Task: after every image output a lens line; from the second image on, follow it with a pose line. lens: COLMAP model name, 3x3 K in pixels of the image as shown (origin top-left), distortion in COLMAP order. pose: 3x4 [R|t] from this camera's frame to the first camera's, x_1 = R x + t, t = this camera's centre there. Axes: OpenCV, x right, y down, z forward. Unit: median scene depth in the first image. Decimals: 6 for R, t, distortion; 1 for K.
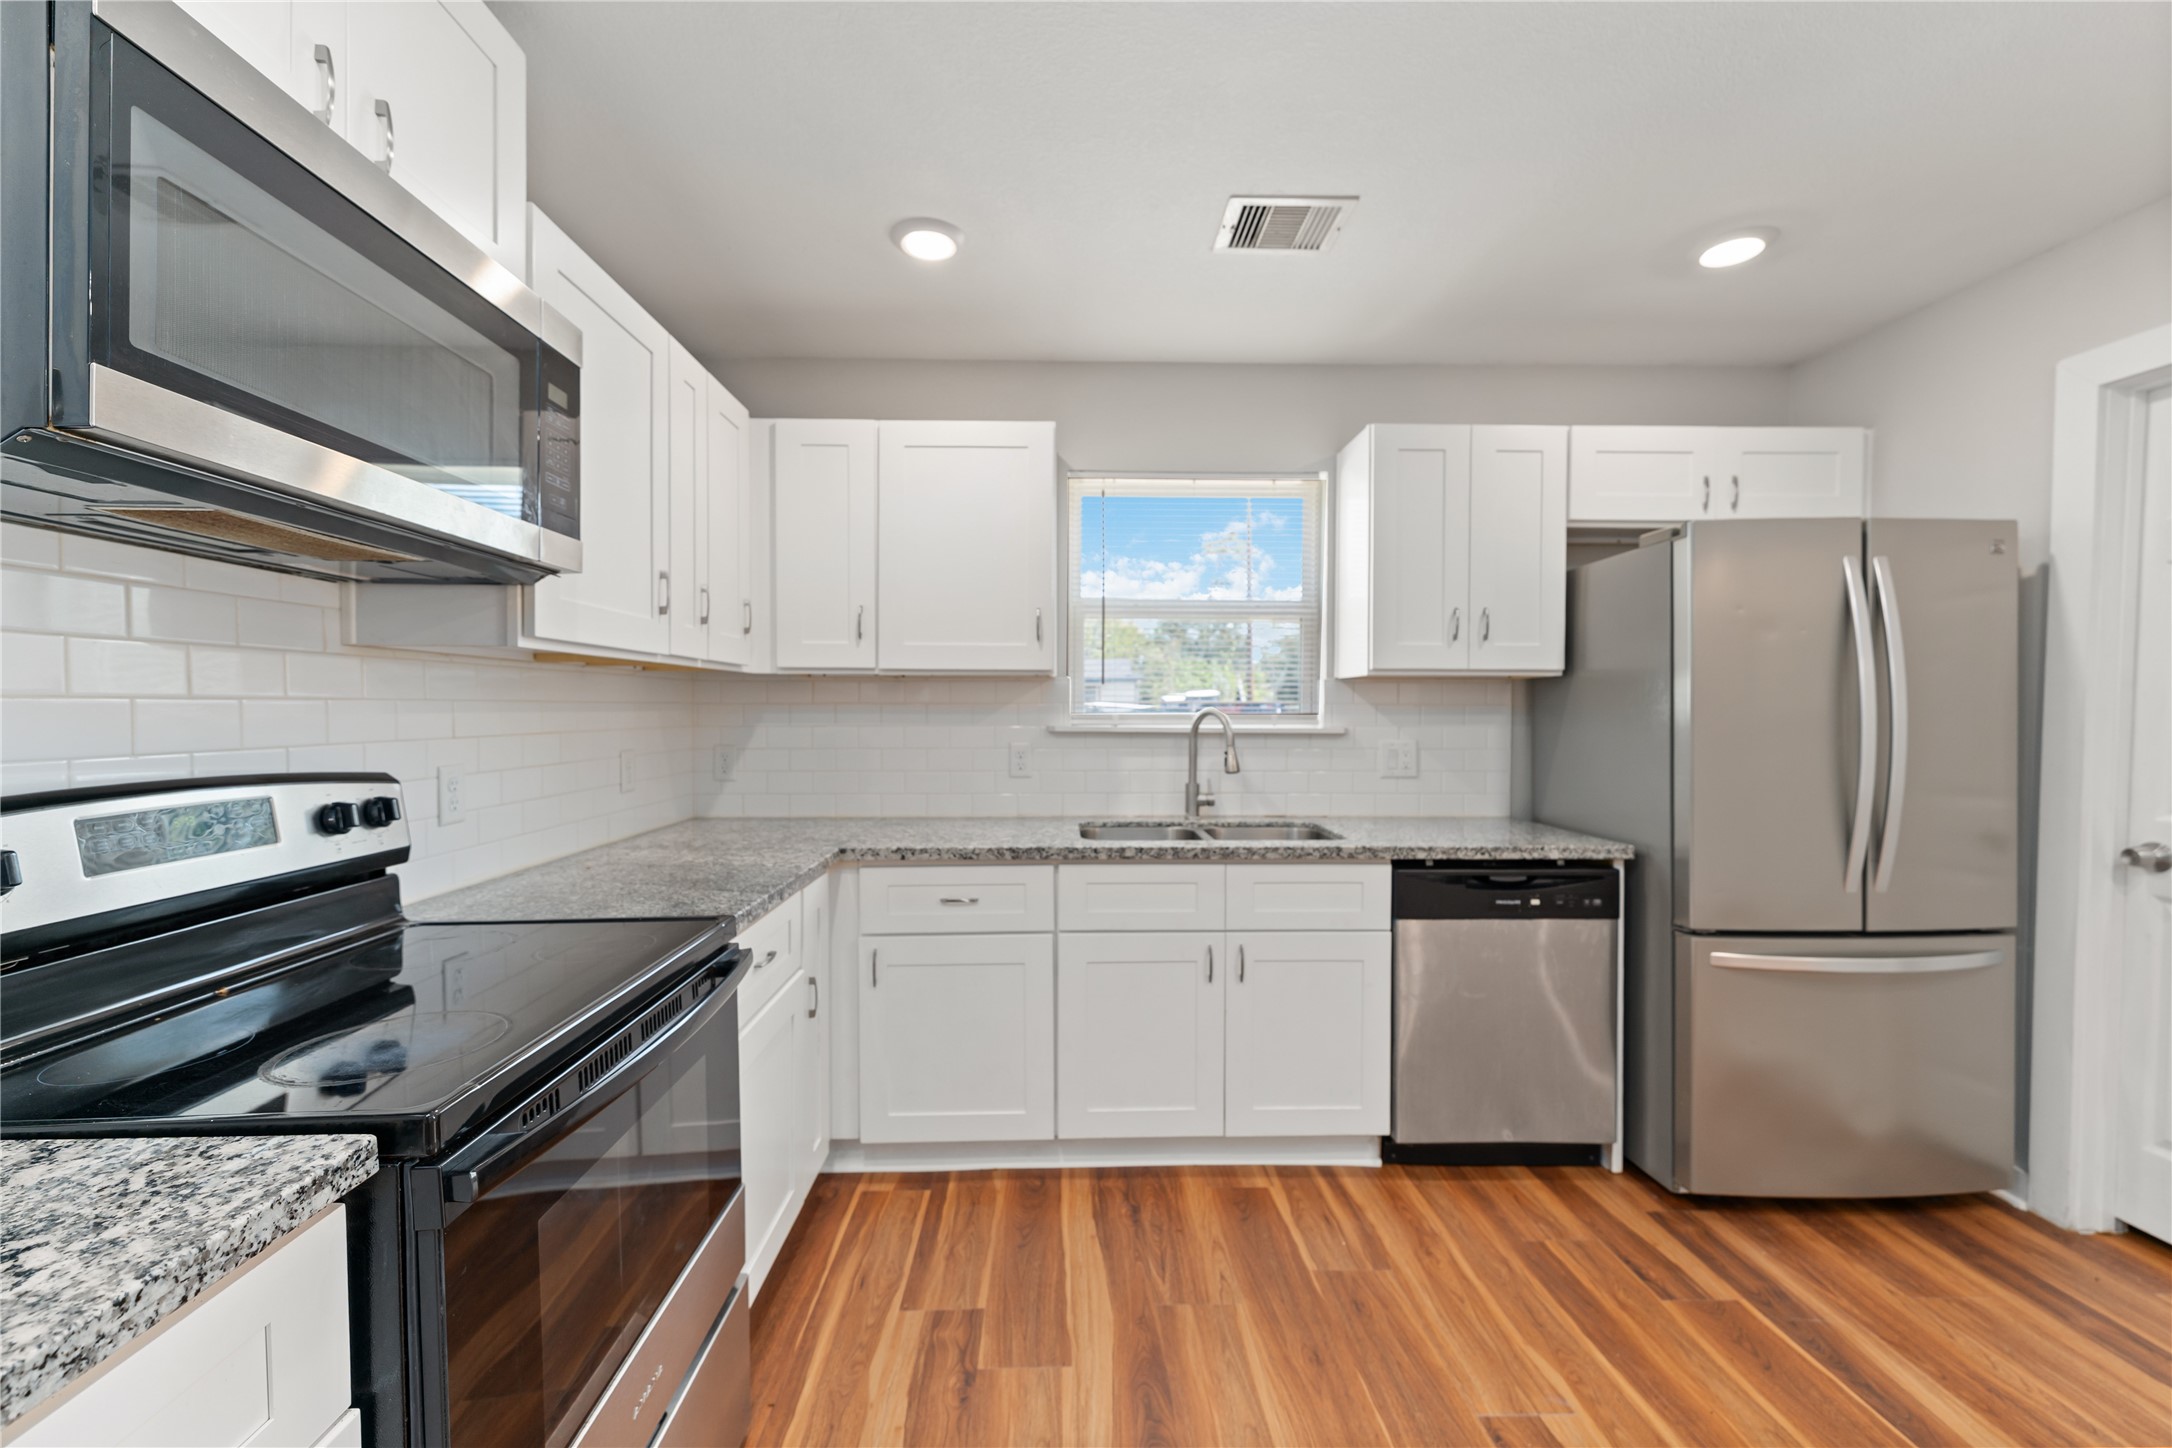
lens RADIAL K [[881.0, 0, 1086.6], [0, 881.0, 719.4], [0, 0, 1]] dist [0.003688, -0.000630]
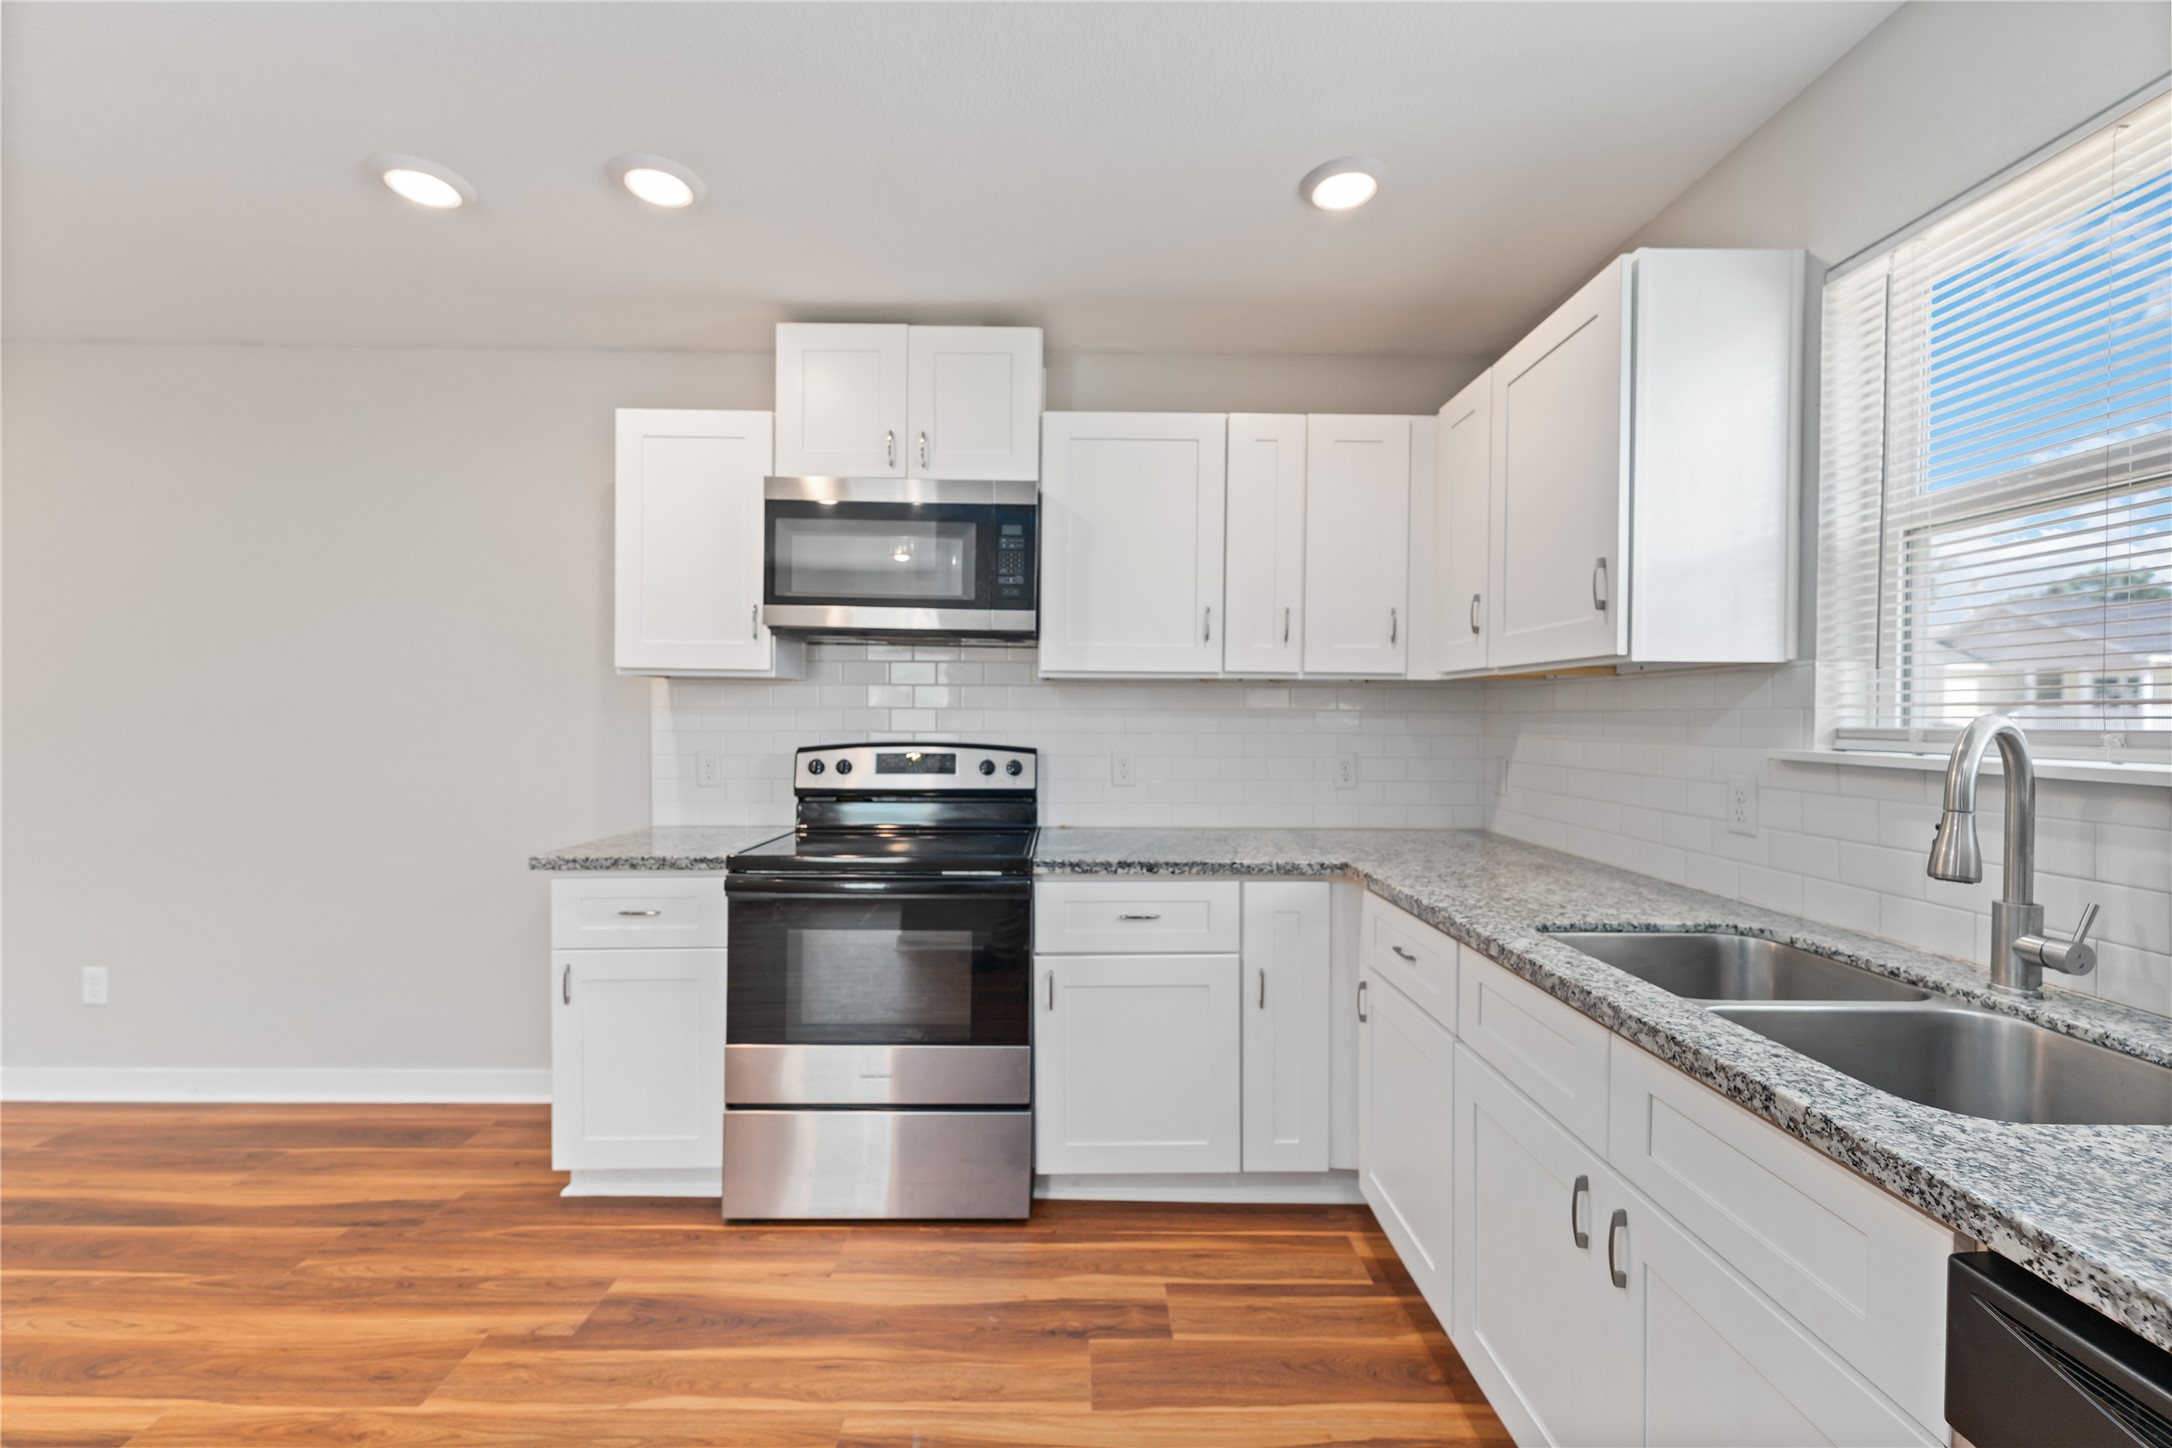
lens RADIAL K [[881.0, 0, 1081.1], [0, 881.0, 721.9], [0, 0, 1]] dist [0.003688, -0.000630]
pose [[-0.023949, 0.005177, -0.999700, 0.835212], [-0.020652, 0.999771, 0.005673, -0.006612], [0.999500, 0.020782, -0.023837, 0.901141]]
